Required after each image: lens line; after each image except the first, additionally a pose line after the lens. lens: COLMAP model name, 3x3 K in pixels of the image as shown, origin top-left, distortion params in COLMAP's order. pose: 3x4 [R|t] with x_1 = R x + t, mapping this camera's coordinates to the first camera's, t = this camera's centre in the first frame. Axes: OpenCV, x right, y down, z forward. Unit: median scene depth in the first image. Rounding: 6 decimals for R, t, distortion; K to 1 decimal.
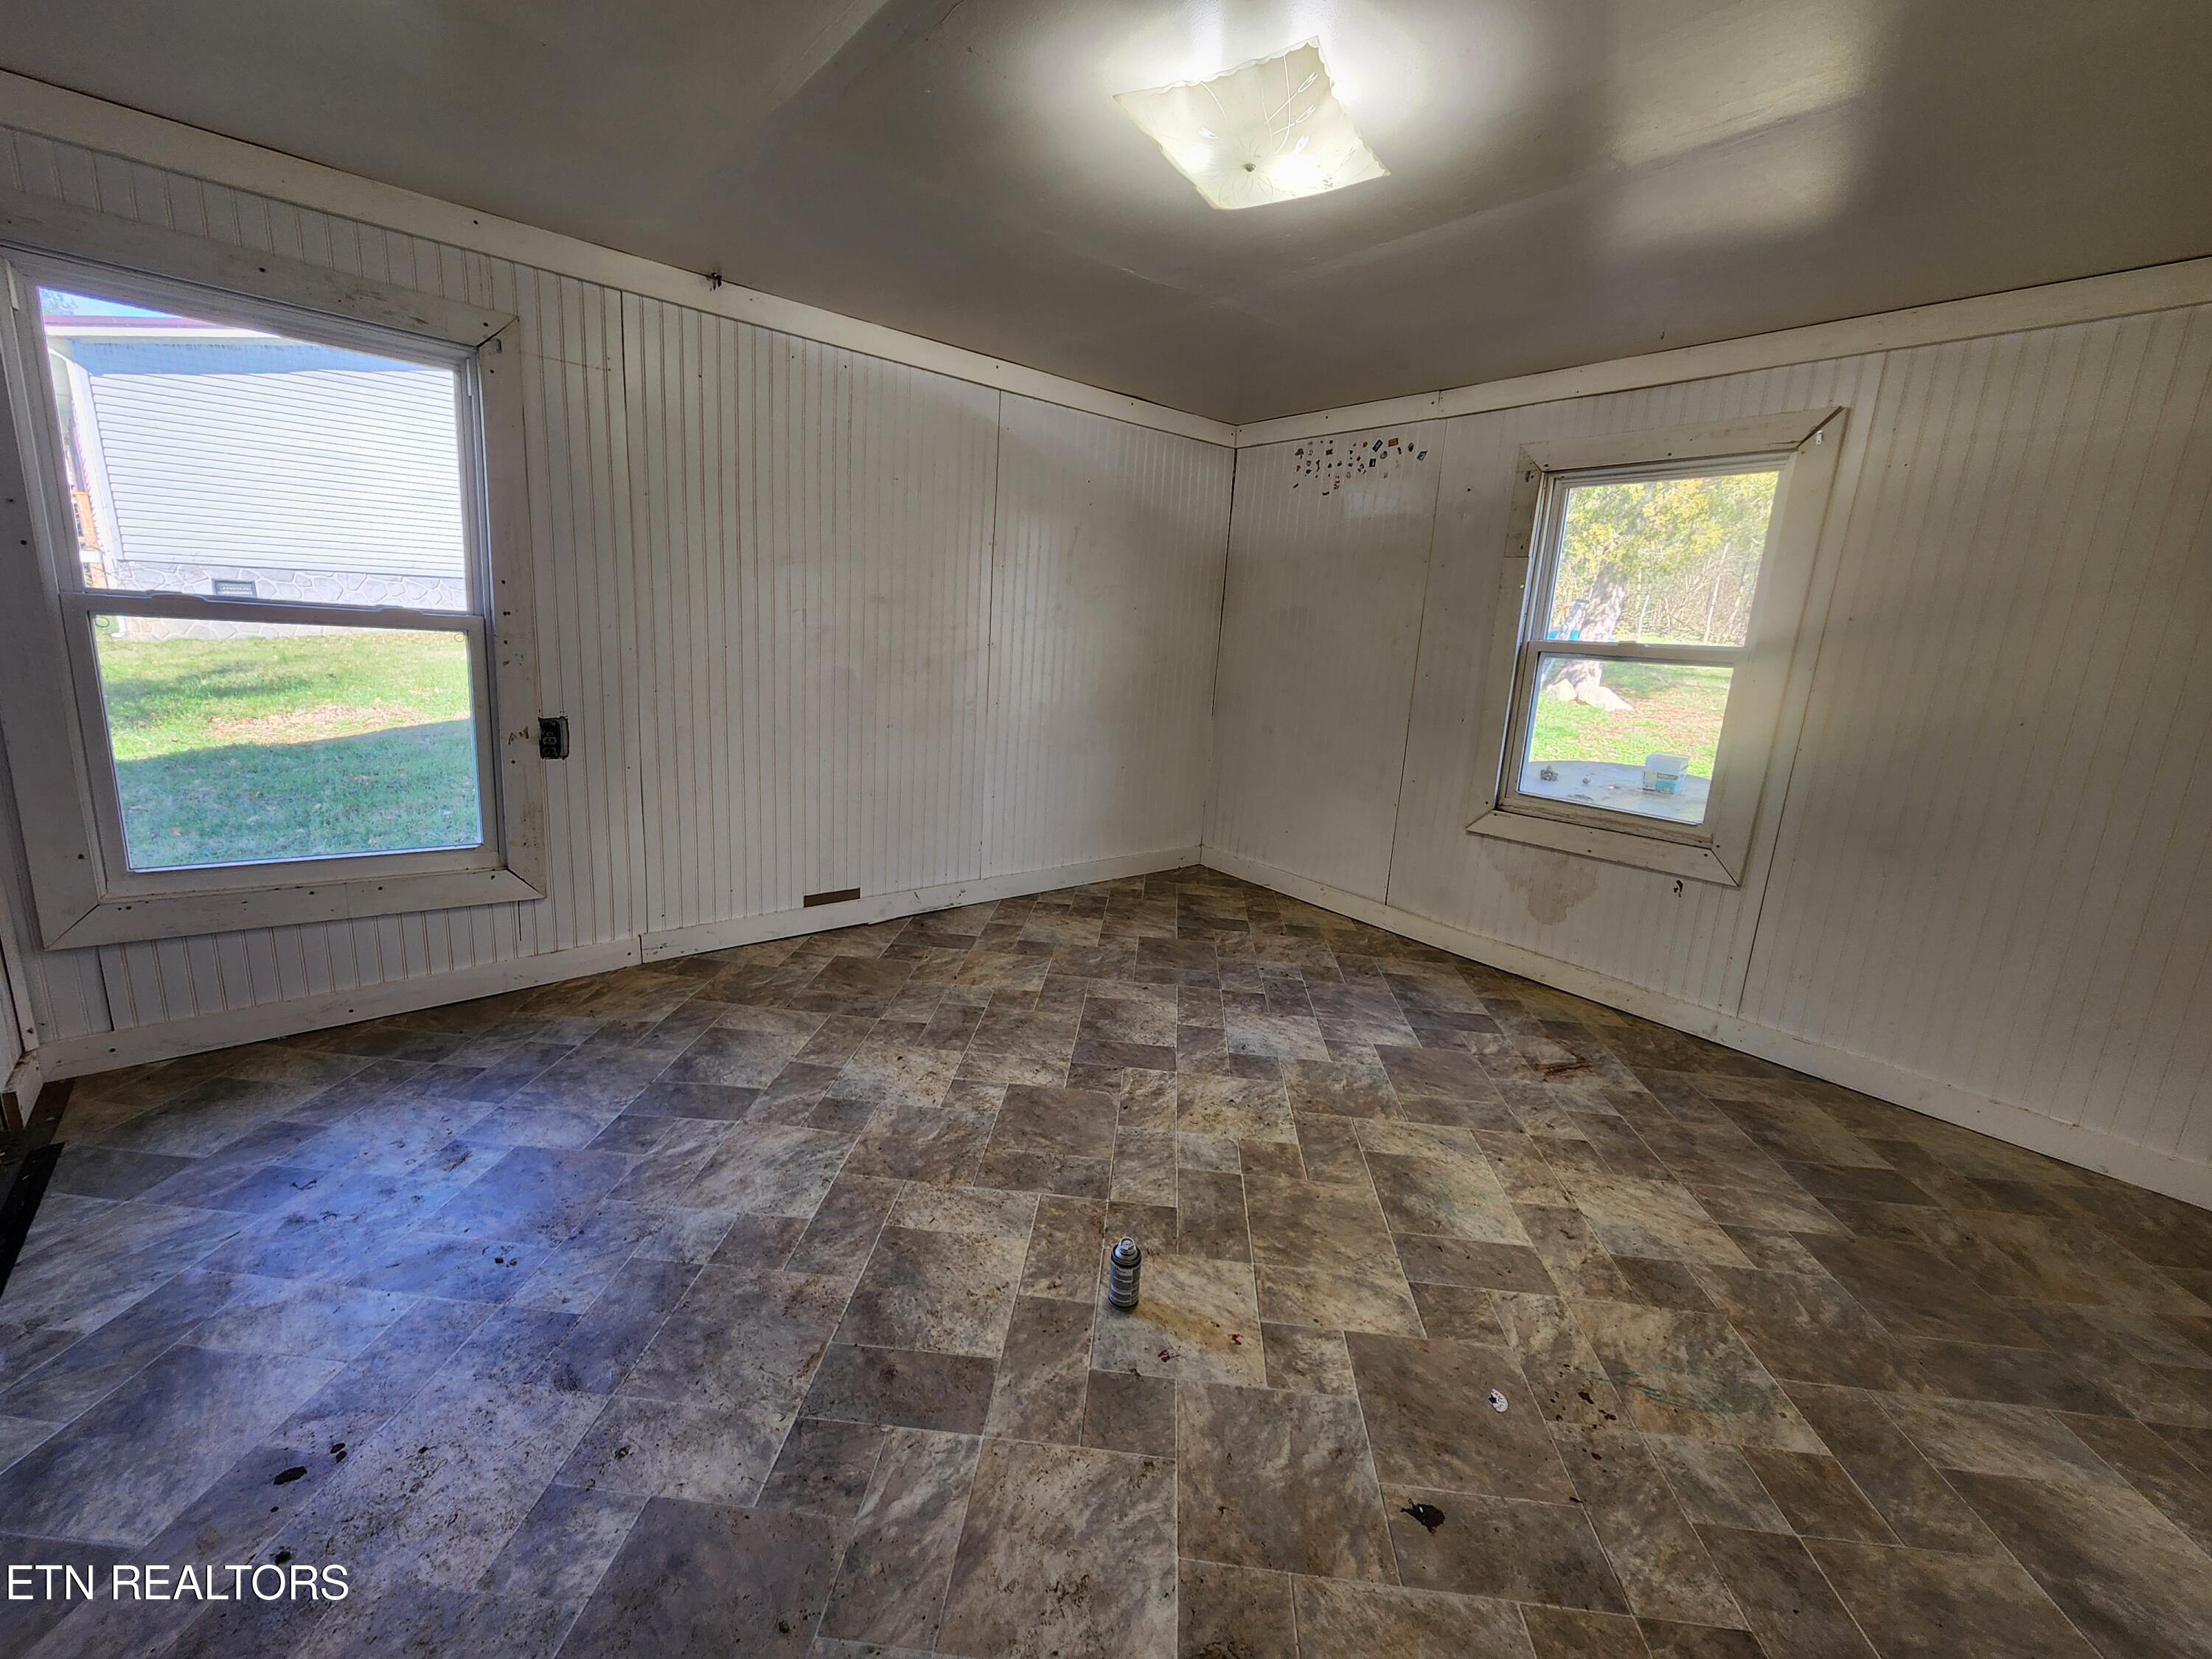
lens RADIAL K [[913.9, 0, 1103.7], [0, 913.9, 816.7], [0, 0, 1]] dist [-0.000748, 0.002216]
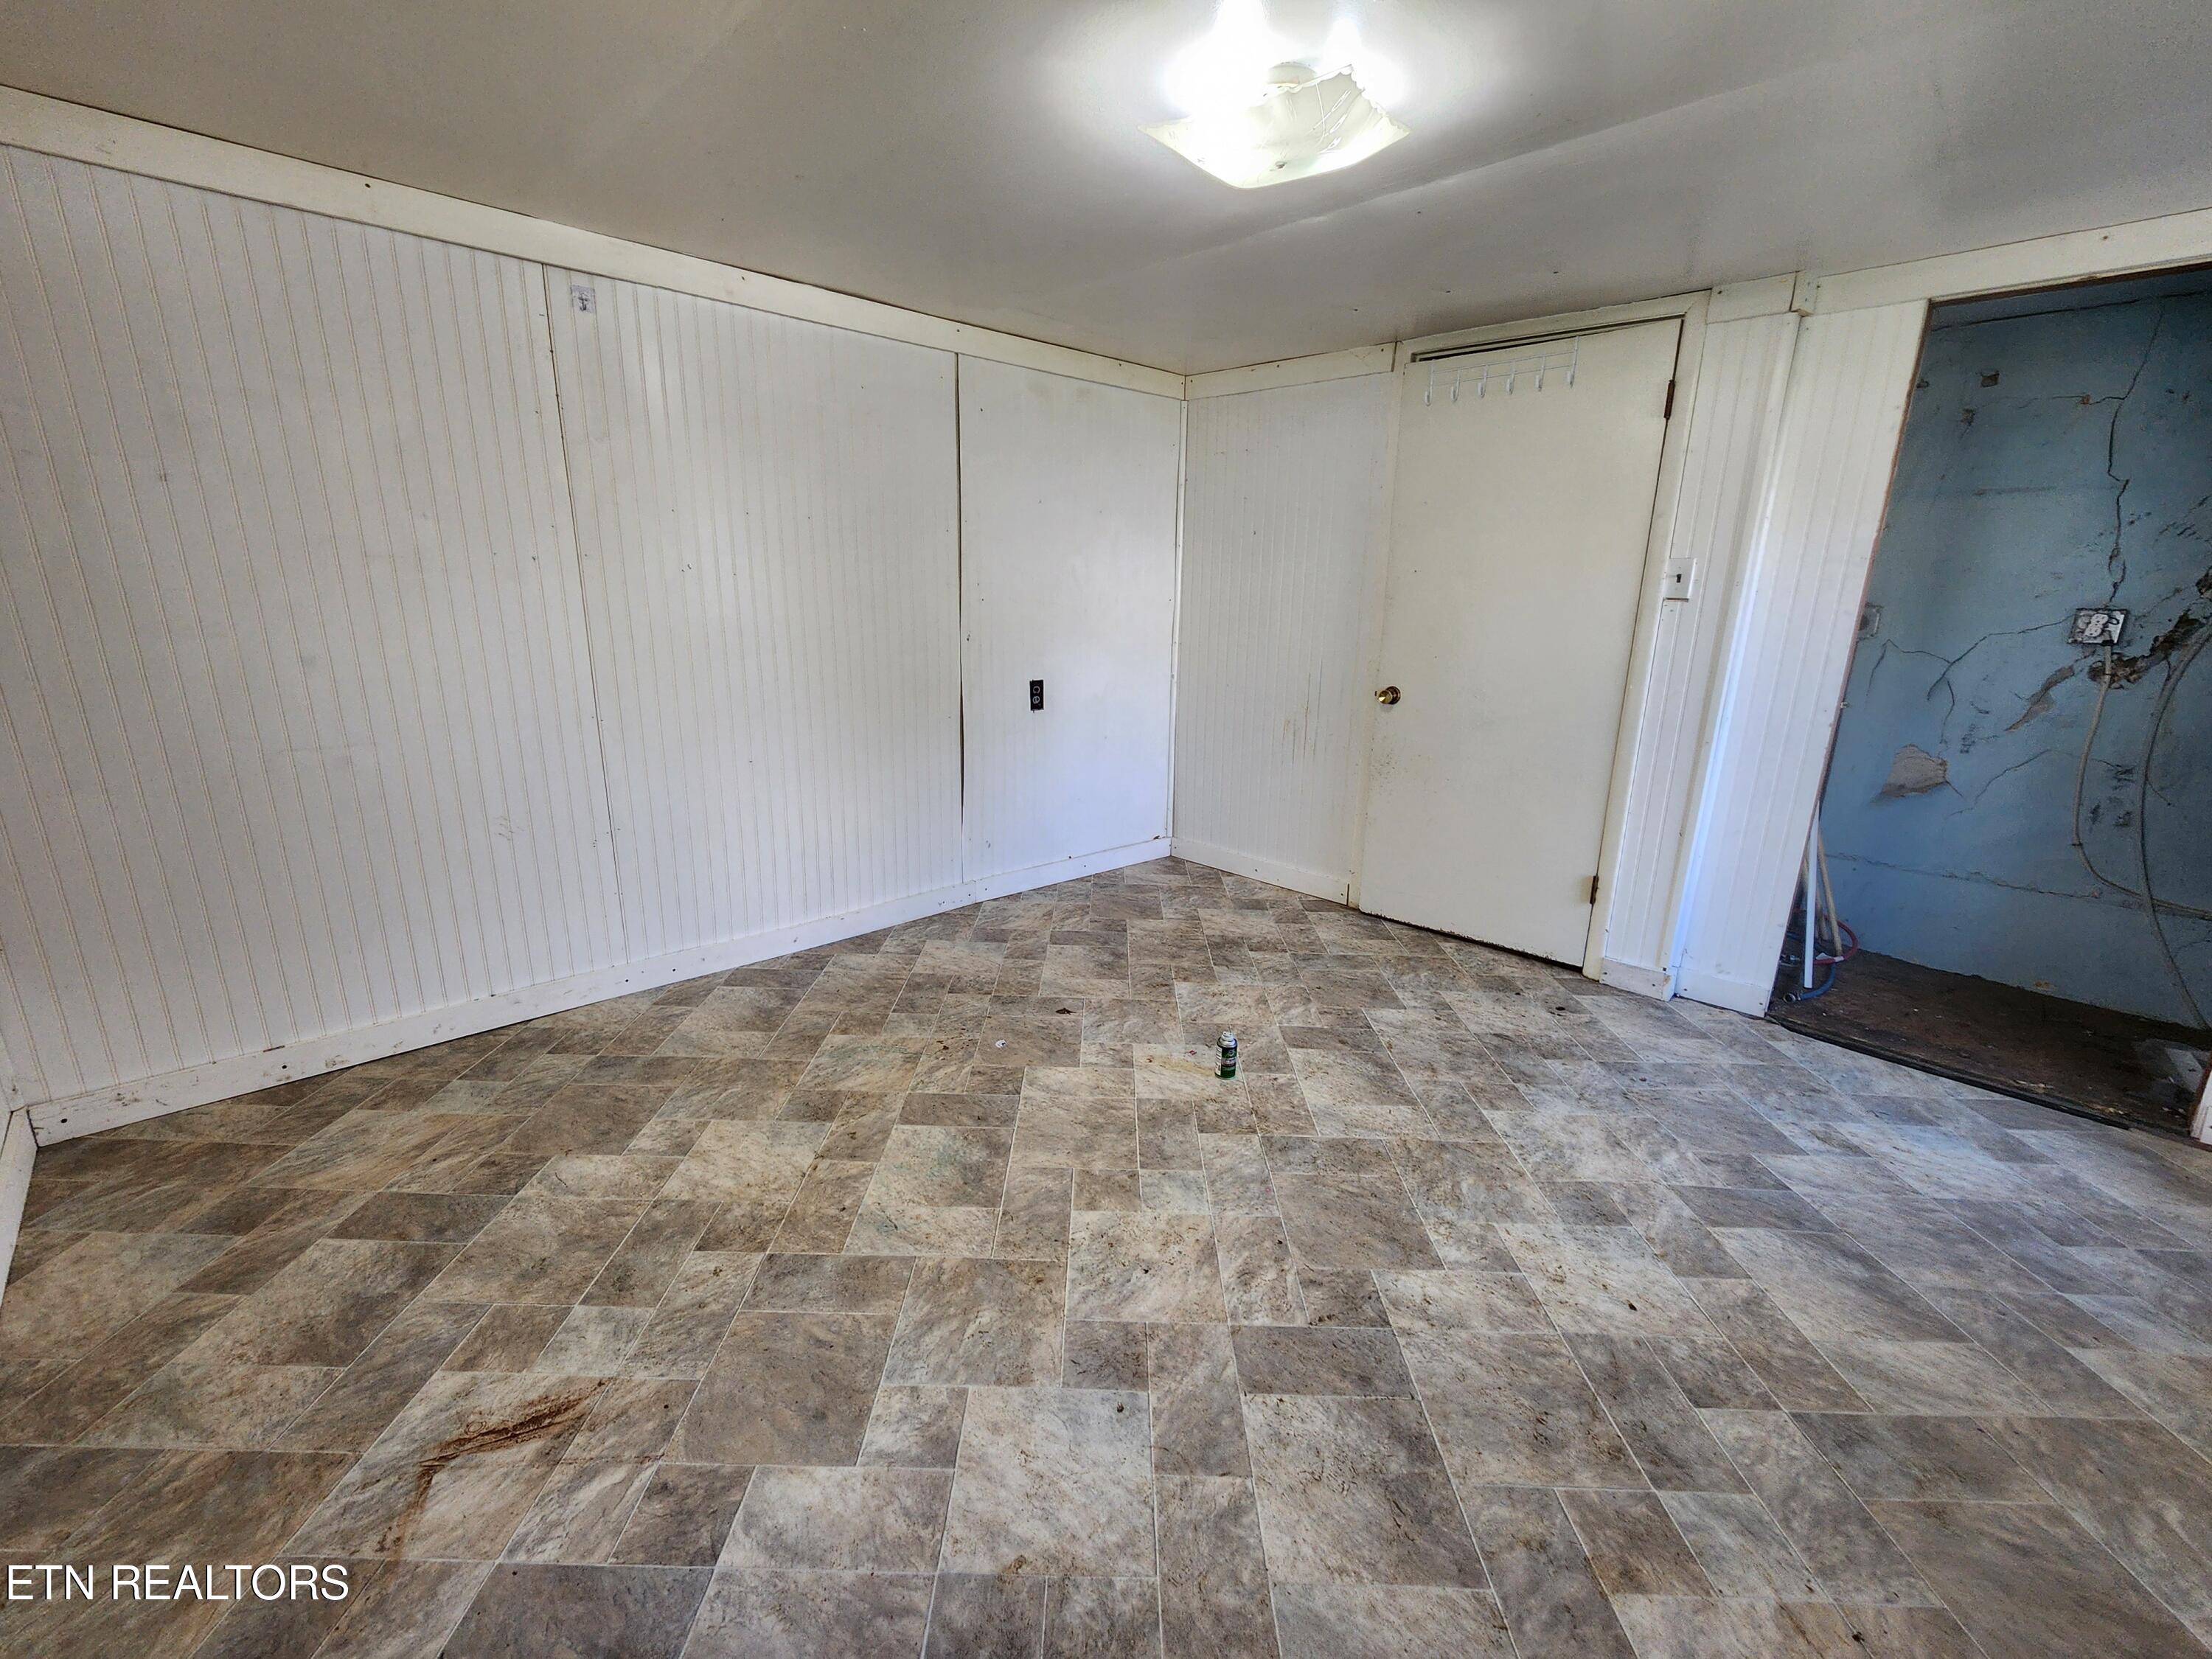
lens RADIAL K [[913.9, 0, 1107.2], [0, 913.9, 824.0], [0, 0, 1]] dist [-0.000748, 0.002216]
pose [[-0.994212, -0.057210, -0.090941, 0.296333], [-0.092775, 0.884036, 0.458118, -0.393250], [0.054187, 0.463904, -0.884227, 1.695797]]
